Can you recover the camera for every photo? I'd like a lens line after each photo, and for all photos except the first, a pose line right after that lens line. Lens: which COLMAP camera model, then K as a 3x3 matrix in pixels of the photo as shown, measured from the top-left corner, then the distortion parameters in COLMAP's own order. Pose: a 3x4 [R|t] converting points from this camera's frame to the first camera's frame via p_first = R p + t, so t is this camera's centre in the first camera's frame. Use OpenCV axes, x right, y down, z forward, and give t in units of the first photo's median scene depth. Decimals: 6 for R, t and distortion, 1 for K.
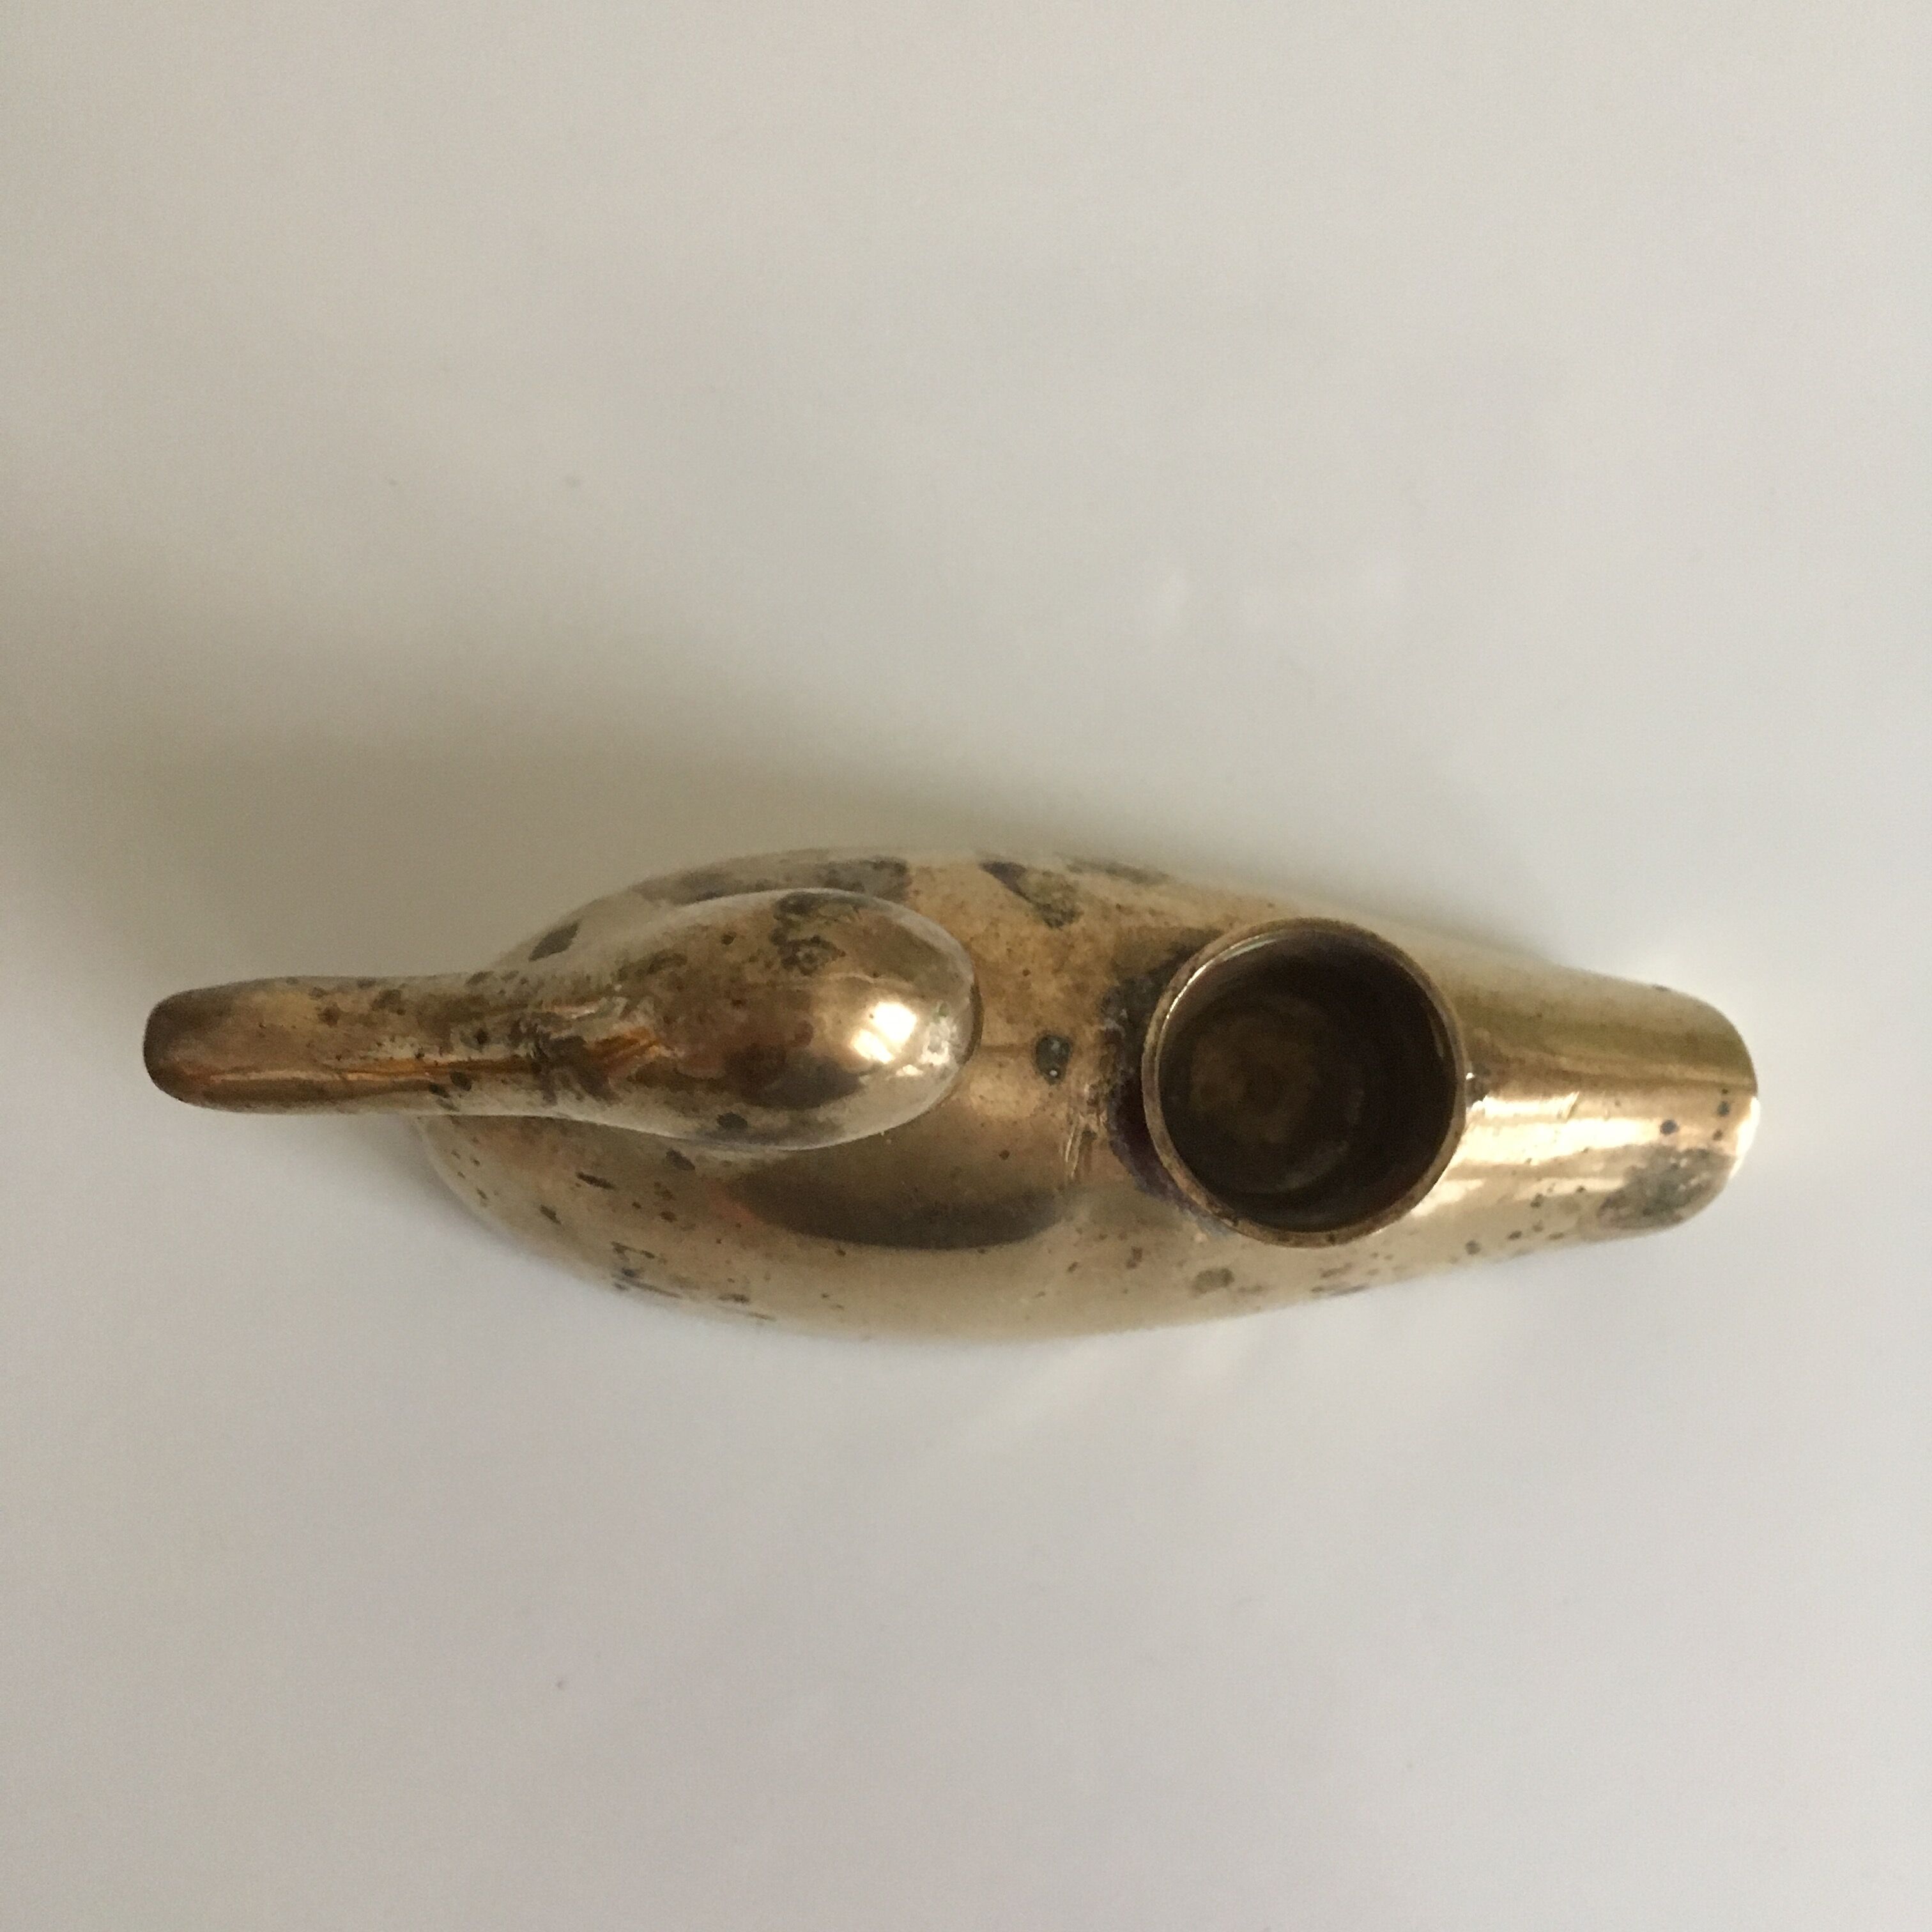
lens RADIAL K [[2292.1, 0, 966.0], [0, 2292.1, 966.0], [0, 0, 1]] dist [0.036829, 0.028168]
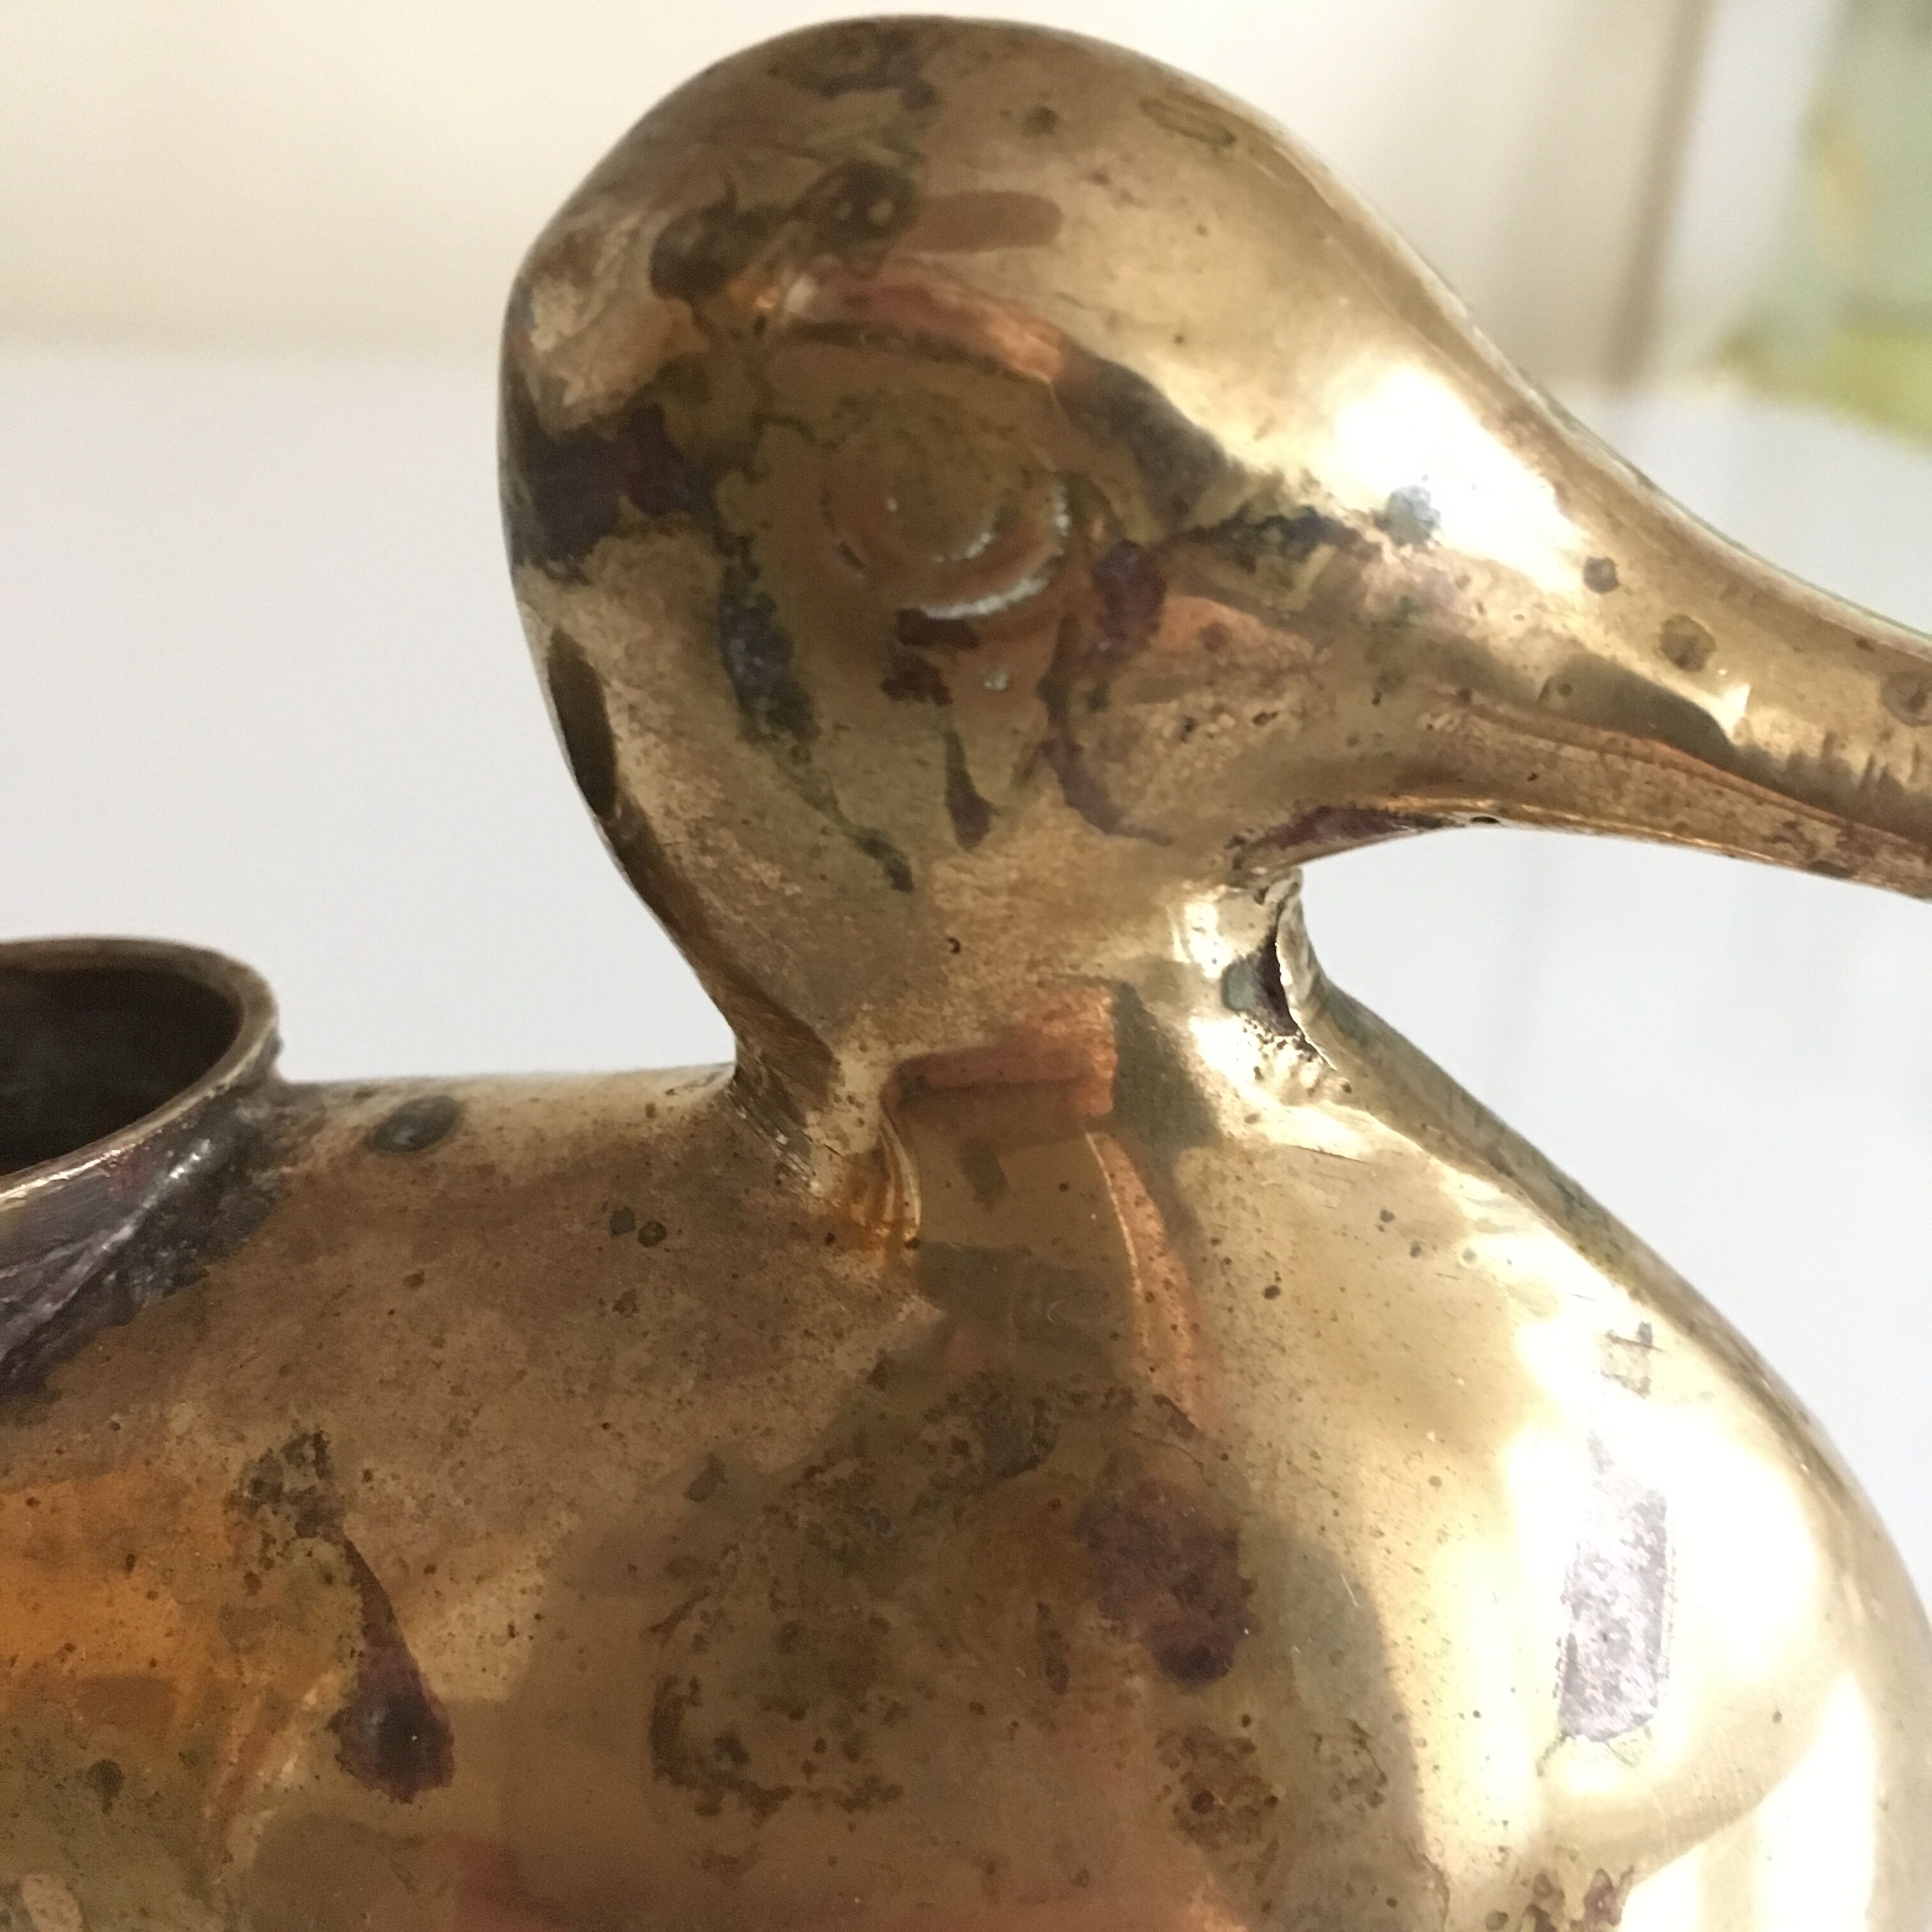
lens RADIAL K [[2330.0, 0, 966.0], [0, 2330.0, 966.0], [0, 0, 1]] dist [0.018881, -0.003397]
pose [[-0.994711, -0.045386, 0.092147, -0.109641], [0.101478, -0.295271, 0.950009, -0.372412], [-0.015909, 0.954335, 0.298315, 0.819193]]
